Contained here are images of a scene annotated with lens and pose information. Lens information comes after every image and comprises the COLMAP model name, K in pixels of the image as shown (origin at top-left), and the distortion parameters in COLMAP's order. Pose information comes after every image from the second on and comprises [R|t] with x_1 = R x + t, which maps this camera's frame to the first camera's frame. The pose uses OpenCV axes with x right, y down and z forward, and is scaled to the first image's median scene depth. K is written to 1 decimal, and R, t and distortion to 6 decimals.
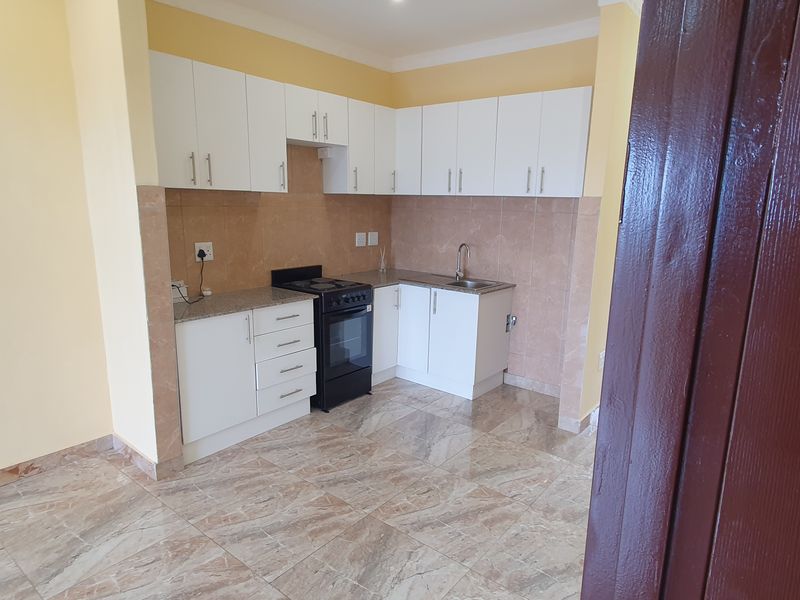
lens RADIAL K [[509.6, 0, 407.8], [0, 509.6, 299.7], [0, 0, 1]] dist [0.026188, -0.003719]
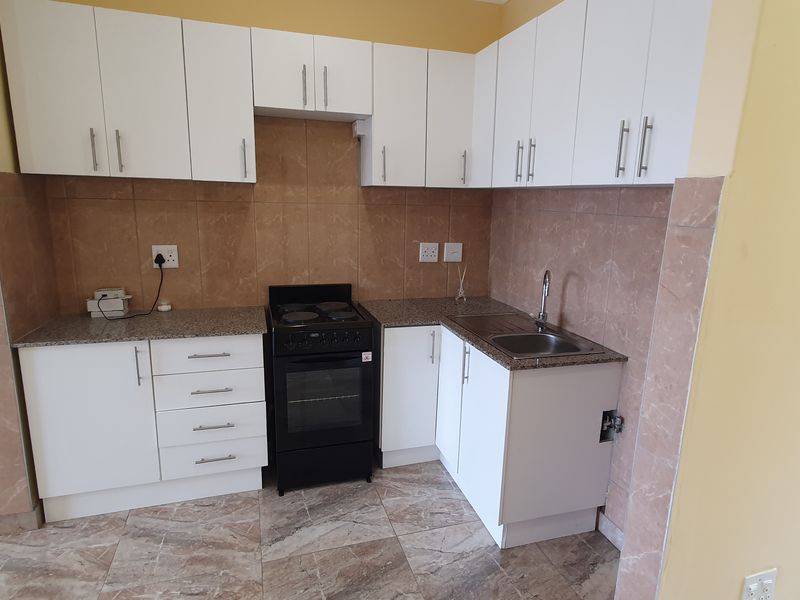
lens RADIAL K [[509.6, 0, 405.5], [0, 509.6, 301.5], [0, 0, 1]] dist [0.026188, -0.003719]
pose [[0.831680, 0.113321, -0.543569, 0.327253], [-0.116011, 0.992810, 0.029476, -0.082029], [0.543001, 0.038545, 0.838847, 0.475987]]
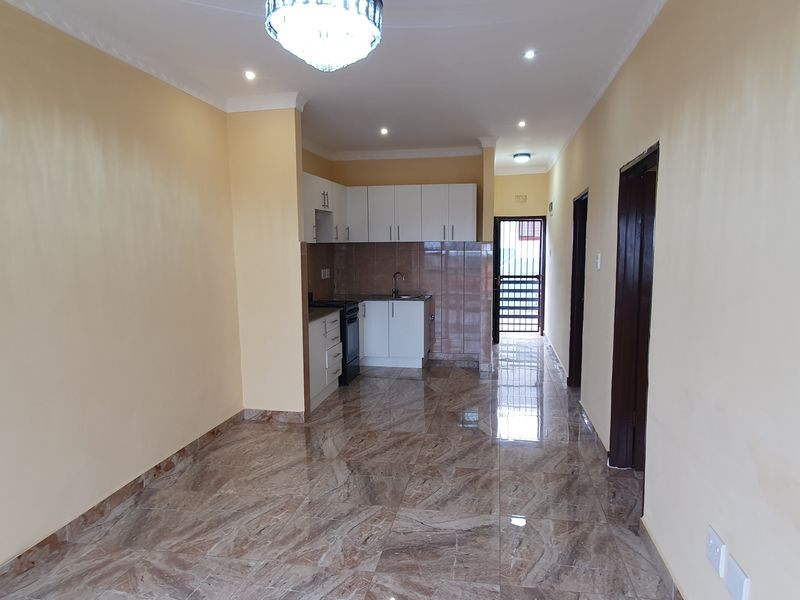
lens RADIAL K [[509.6, 0, 417.0], [0, 509.6, 301.4], [0, 0, 1]] dist [0.026188, -0.003719]
pose [[0.875518, -0.078618, 0.476747, -0.659352], [0.116252, 0.991965, -0.049909, 0.070286], [-0.468992, 0.099119, 0.877623, -0.432713]]
